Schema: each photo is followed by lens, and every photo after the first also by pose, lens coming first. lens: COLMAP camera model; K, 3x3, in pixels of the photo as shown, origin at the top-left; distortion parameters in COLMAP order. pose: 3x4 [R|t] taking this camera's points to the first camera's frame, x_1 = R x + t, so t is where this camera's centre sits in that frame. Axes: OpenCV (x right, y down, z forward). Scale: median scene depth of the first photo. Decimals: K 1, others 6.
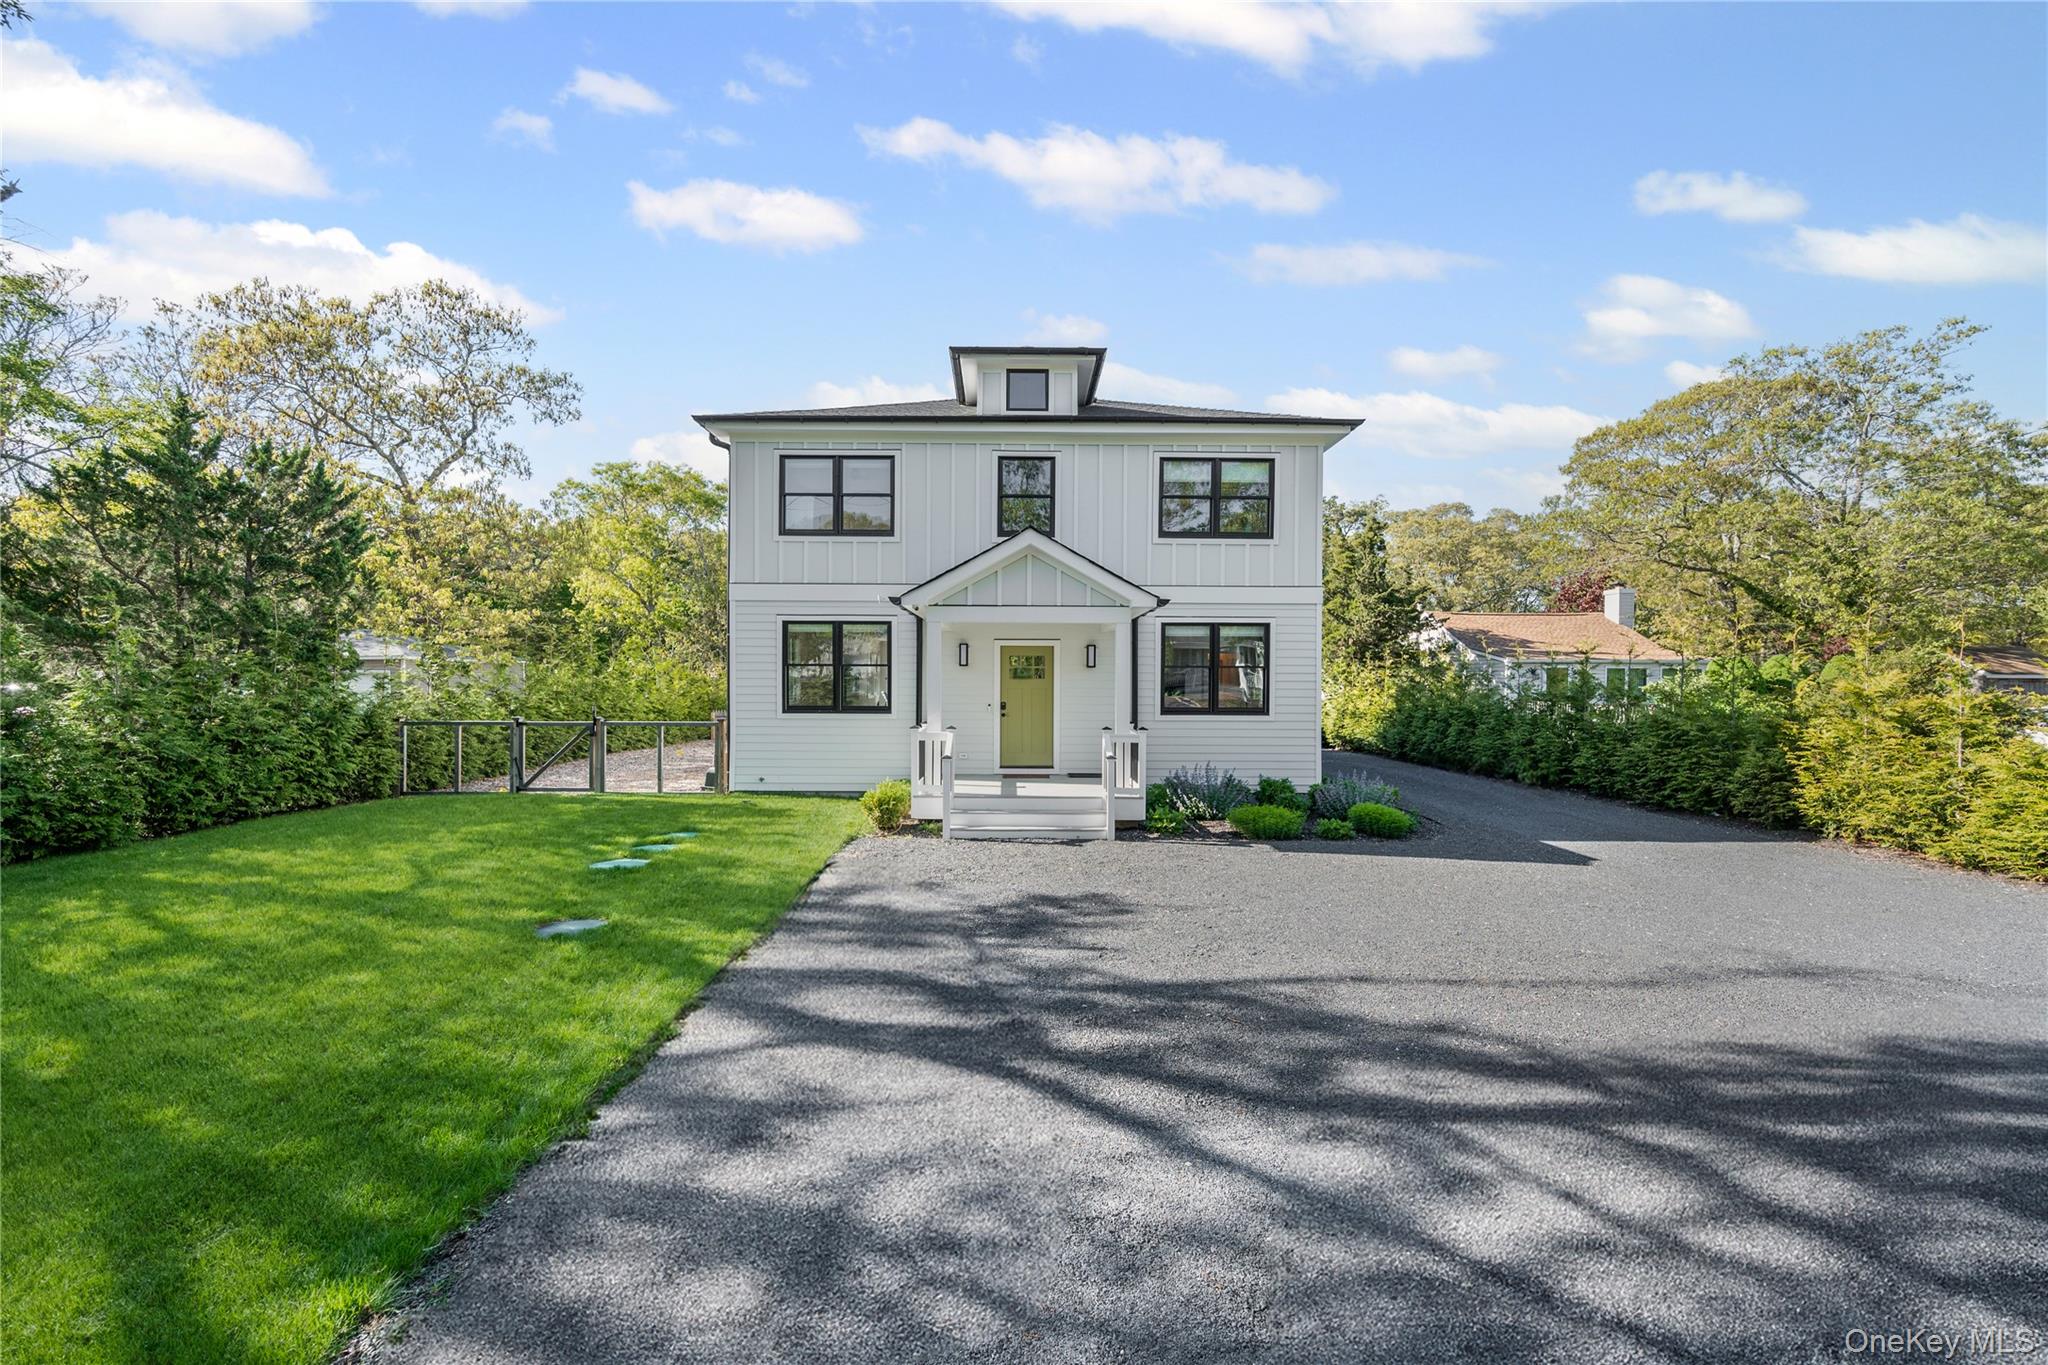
lens RADIAL K [[834.4, 0, 1024.0], [0, 834.4, 671.7], [0, 0, 1]] dist [-0.000578, -0.000231]
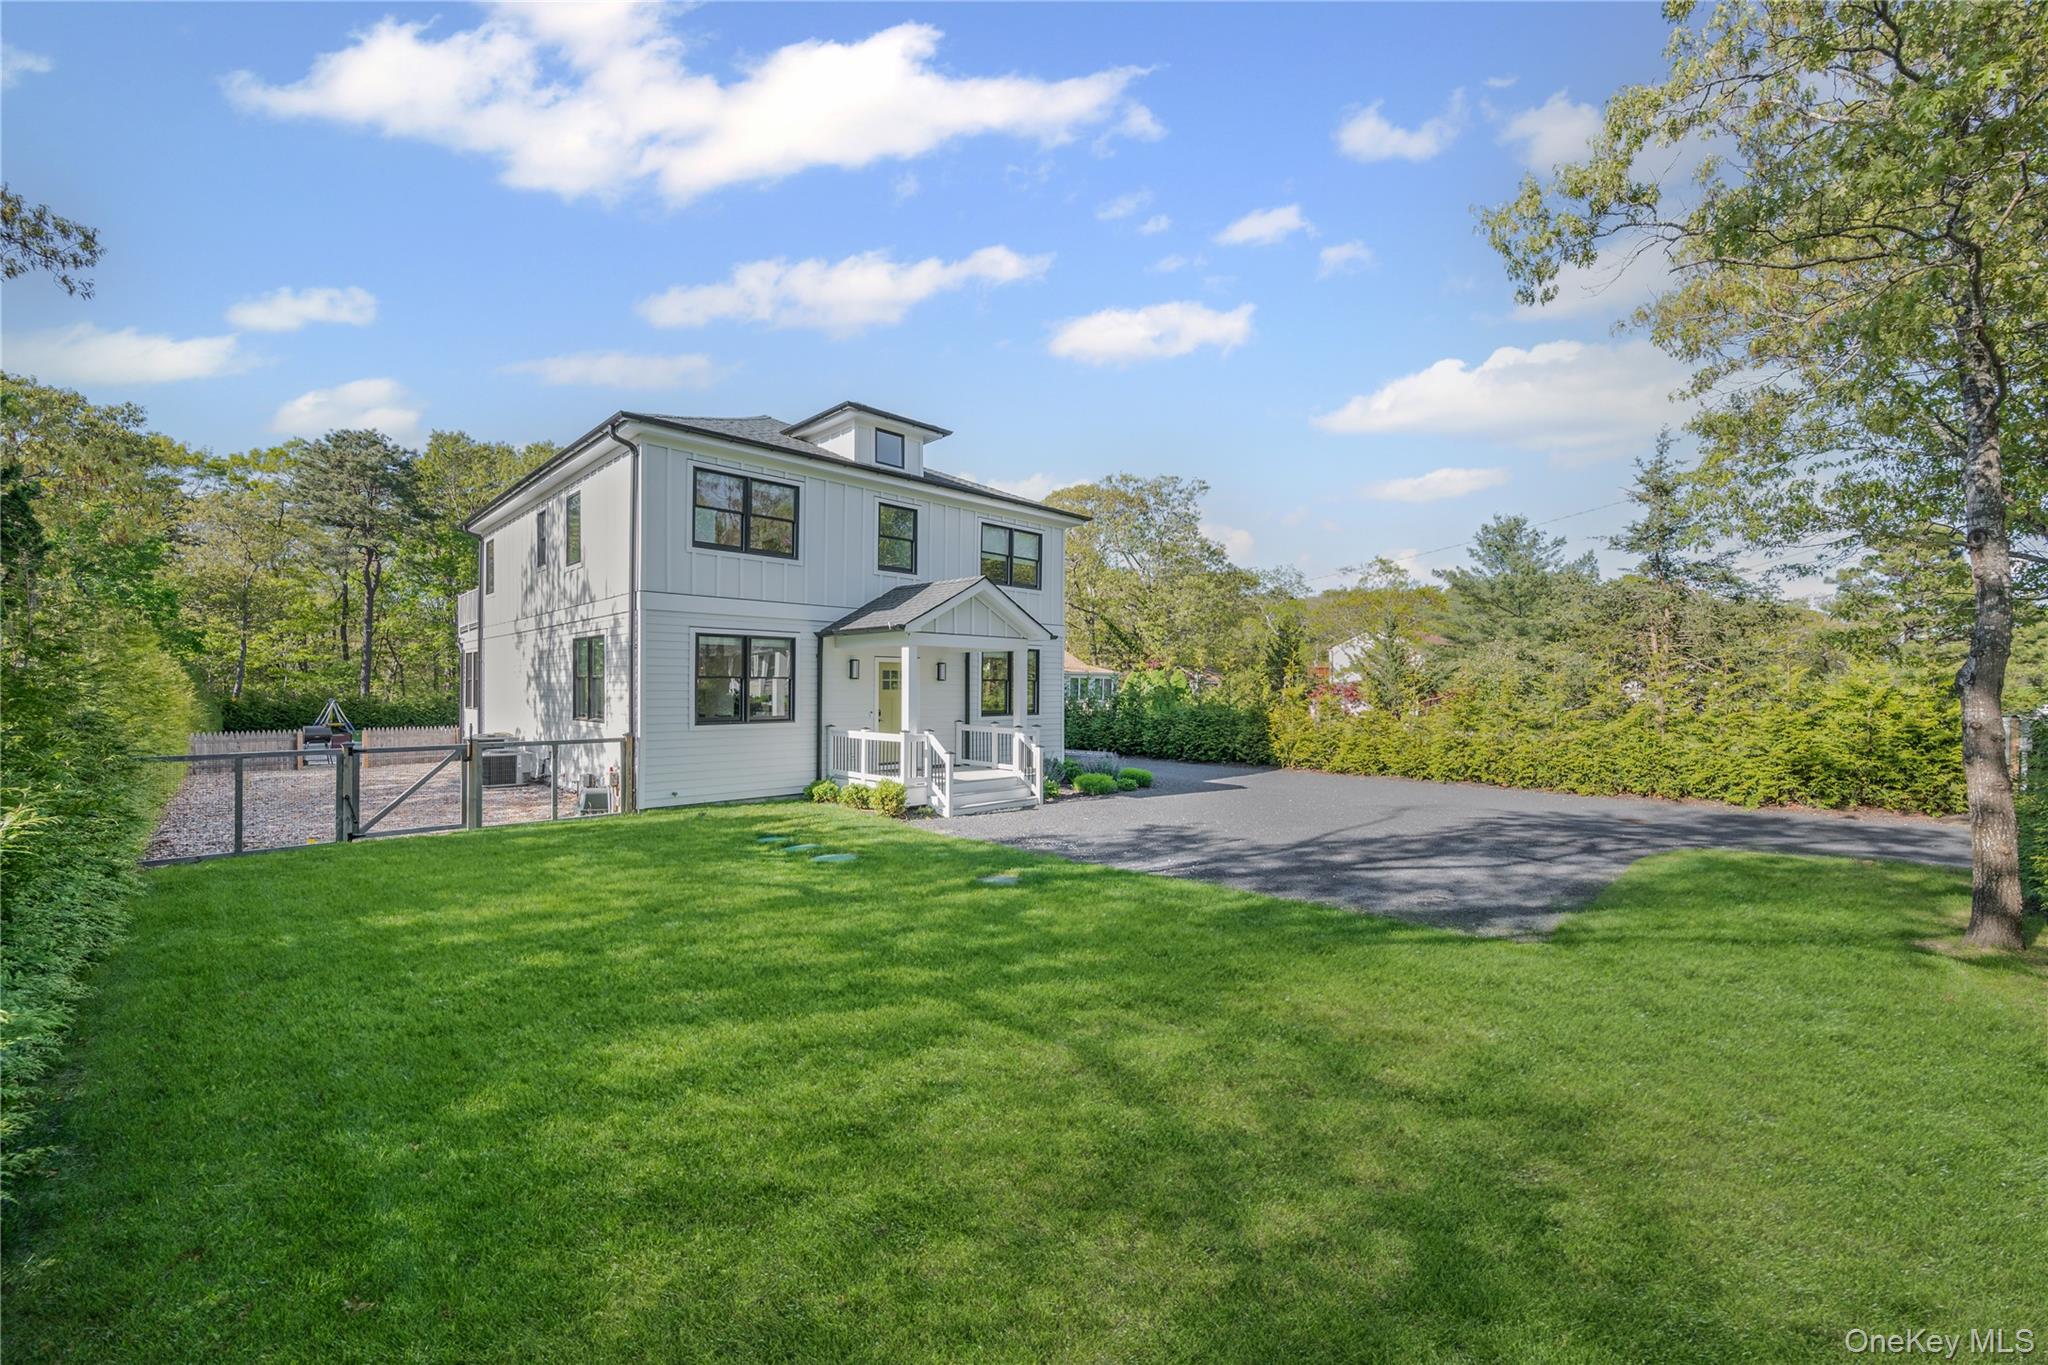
lens RADIAL K [[834.4, 0, 1025.1], [0, 834.4, 691.8], [0, 0, 1]] dist [-0.000578, -0.000231]
pose [[0.699937, -0.006224, 0.714177, -0.726279], [-0.006361, 0.999868, 0.014948, -0.008263], [-0.714176, -0.015005, 0.699805, 0.019495]]
